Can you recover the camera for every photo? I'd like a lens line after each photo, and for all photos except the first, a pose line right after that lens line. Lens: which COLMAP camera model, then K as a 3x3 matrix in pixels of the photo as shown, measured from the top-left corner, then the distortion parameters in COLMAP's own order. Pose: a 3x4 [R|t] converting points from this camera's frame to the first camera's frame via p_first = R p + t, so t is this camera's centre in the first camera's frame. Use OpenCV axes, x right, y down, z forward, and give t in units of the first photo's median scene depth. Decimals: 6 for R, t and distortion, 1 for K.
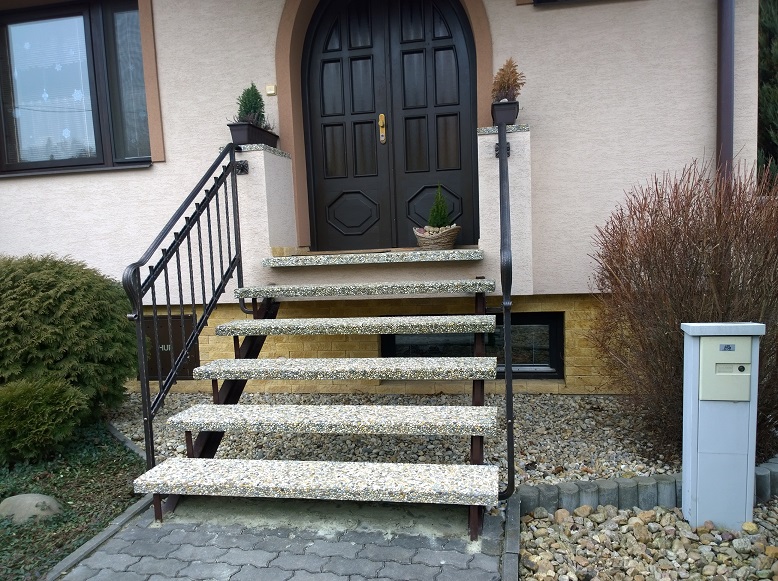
lens RADIAL K [[620.7, 0, 389.0], [0, 620.7, 290.5], [0, 0, 1]] dist [0.104837, -0.134759]
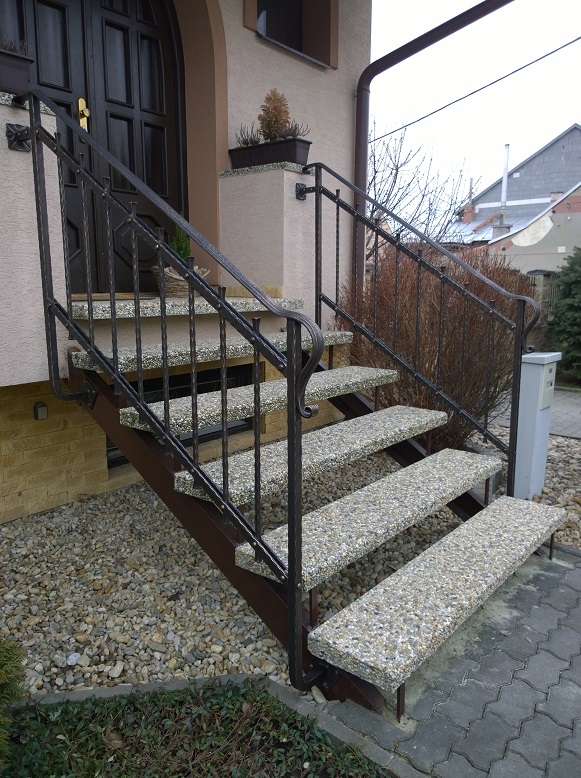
lens RADIAL K [[620.7, 0, 290.5], [0, 620.7, 389.0], [0, 0, 1]] dist [0.104837, -0.134759]
pose [[0.482757, -0.111431, 0.868636, -0.946813], [0.044891, 0.993717, 0.102528, -0.035661], [-0.874603, -0.010502, 0.484726, 0.797625]]
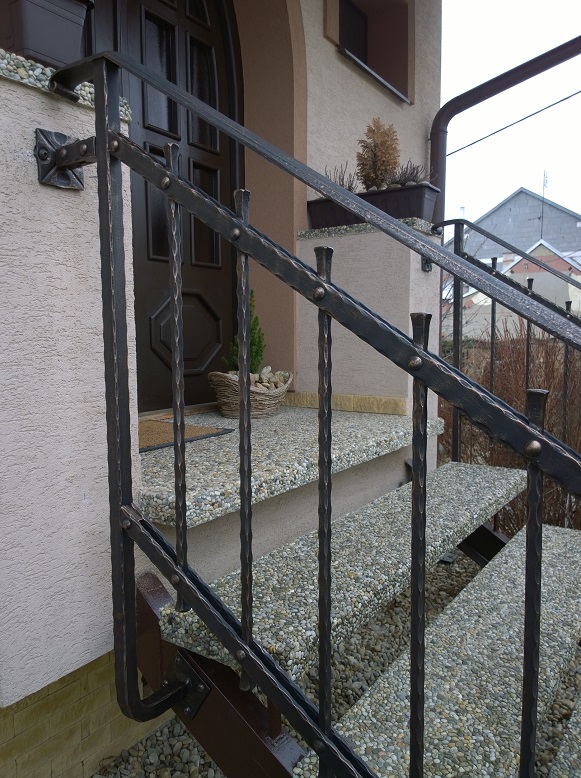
lens RADIAL K [[620.7, 0, 290.5], [0, 620.7, 389.0], [0, 0, 1]] dist [0.104837, -0.134759]
pose [[0.407017, -0.043636, 0.912378, -0.658824], [0.059536, 0.998002, 0.021172, -0.156237], [-0.911478, 0.045702, 0.408801, 1.239246]]
